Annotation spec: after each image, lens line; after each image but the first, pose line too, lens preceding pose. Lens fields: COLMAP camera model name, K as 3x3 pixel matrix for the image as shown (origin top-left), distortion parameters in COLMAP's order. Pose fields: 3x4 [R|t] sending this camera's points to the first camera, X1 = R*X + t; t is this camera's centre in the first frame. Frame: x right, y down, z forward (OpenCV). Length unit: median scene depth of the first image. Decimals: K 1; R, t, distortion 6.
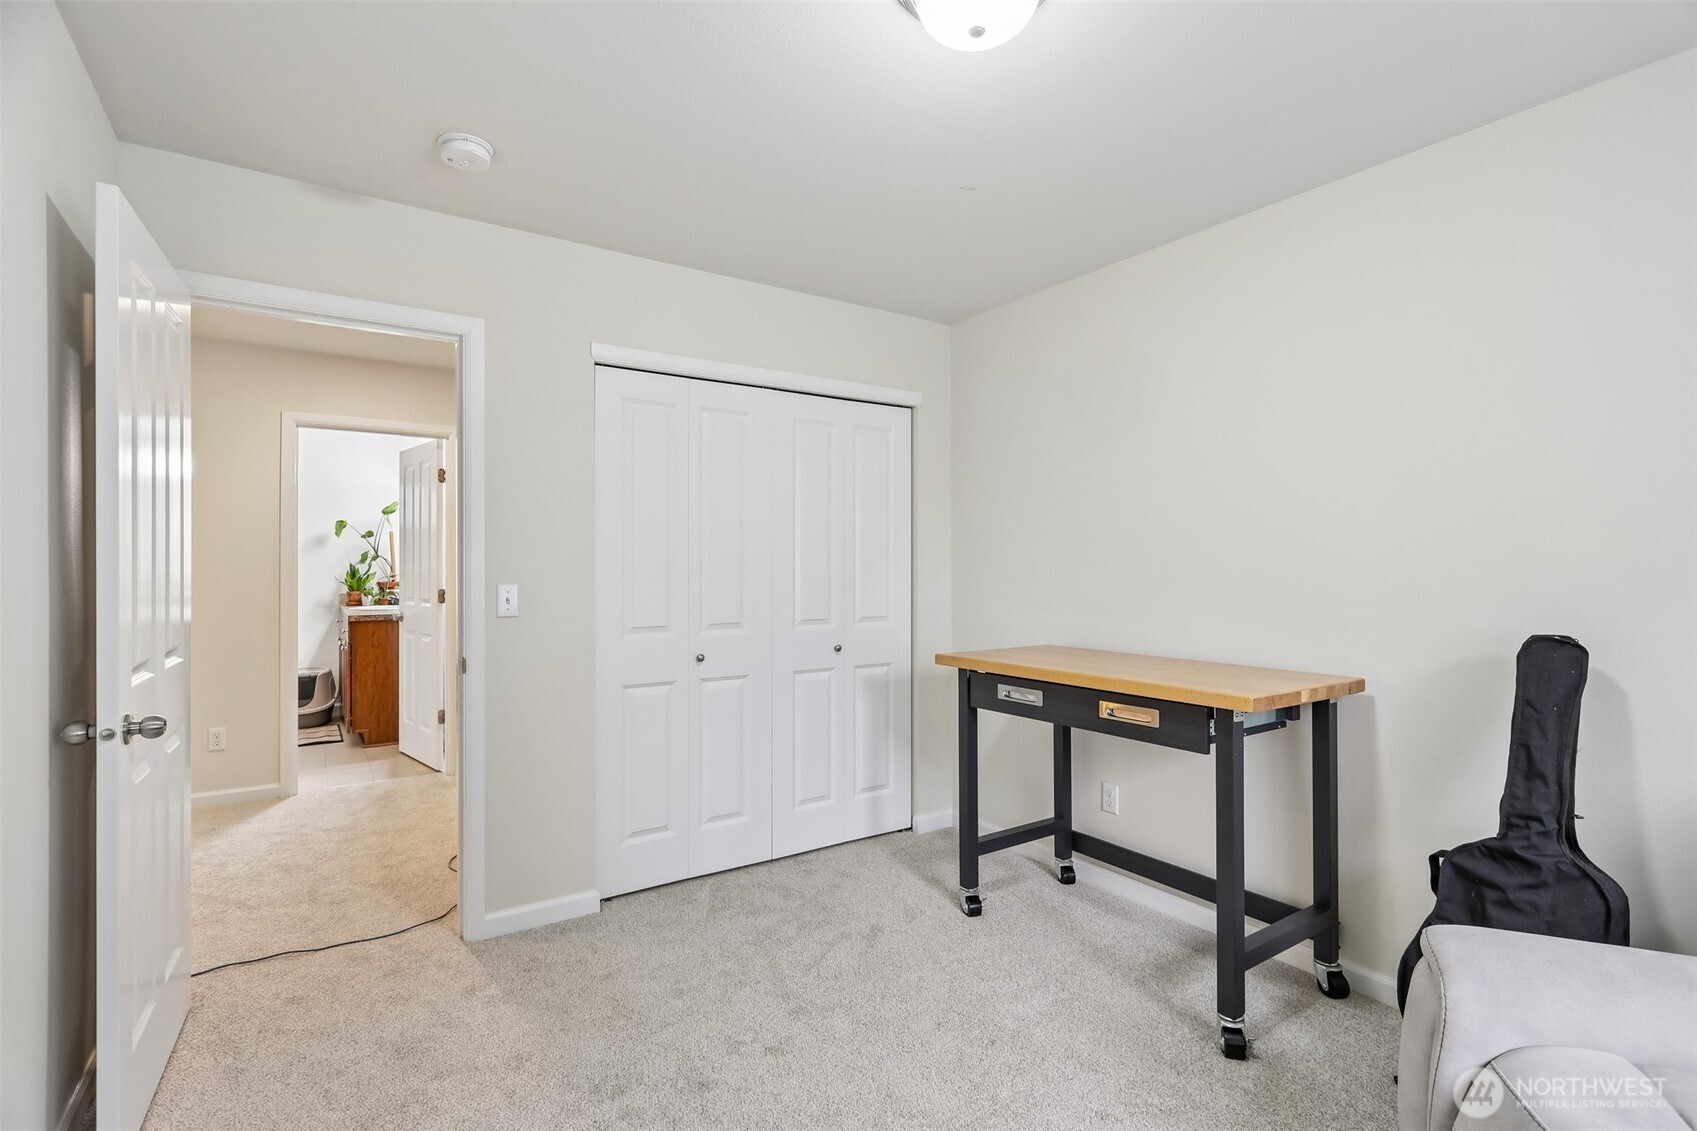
lens RADIAL K [[797.0, 0, 850.6], [0, 797.0, 567.1], [0, 0, 1]] dist [-0.003225, 0.002459]
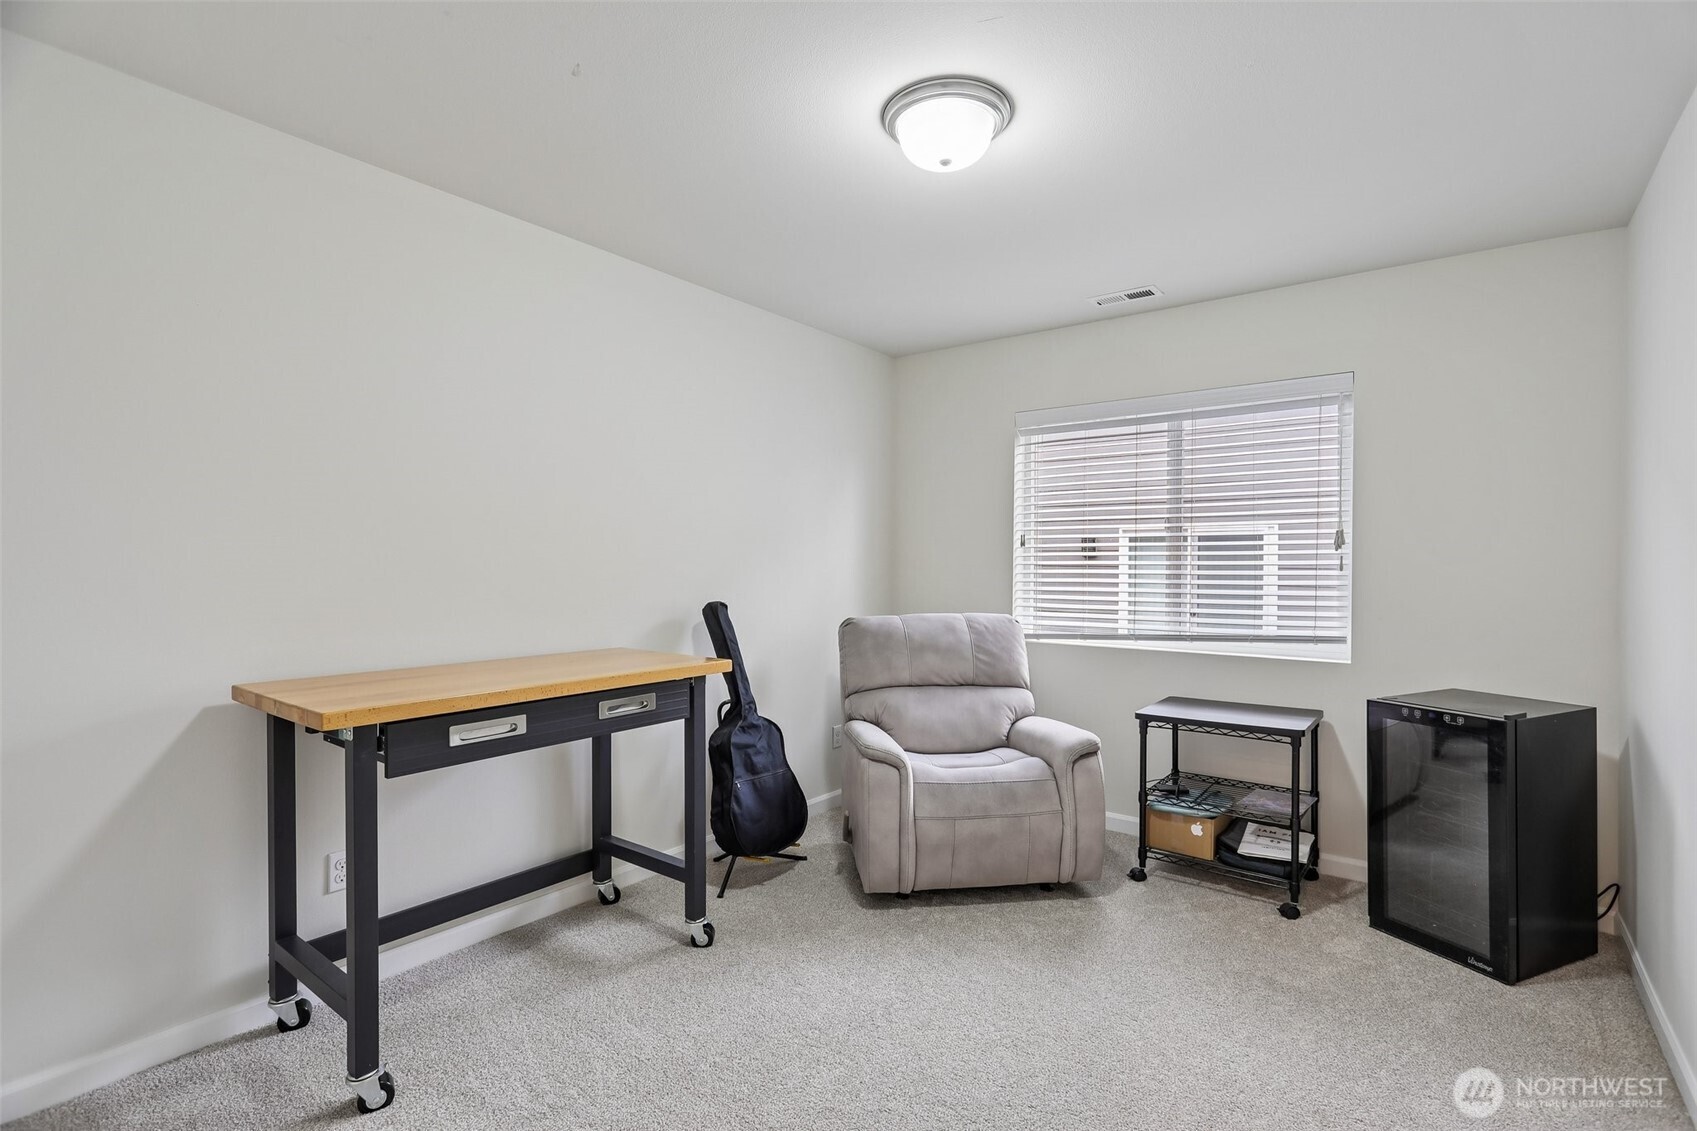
lens RADIAL K [[797.0, 0, 850.6], [0, 797.0, 567.1], [0, 0, 1]] dist [-0.003225, 0.002459]
pose [[-0.320487, -0.003782, 0.947245, -0.647857], [-0.000312, 0.999992, 0.003887, 0.000371], [-0.947253, 0.000951, -0.320485, 0.949215]]
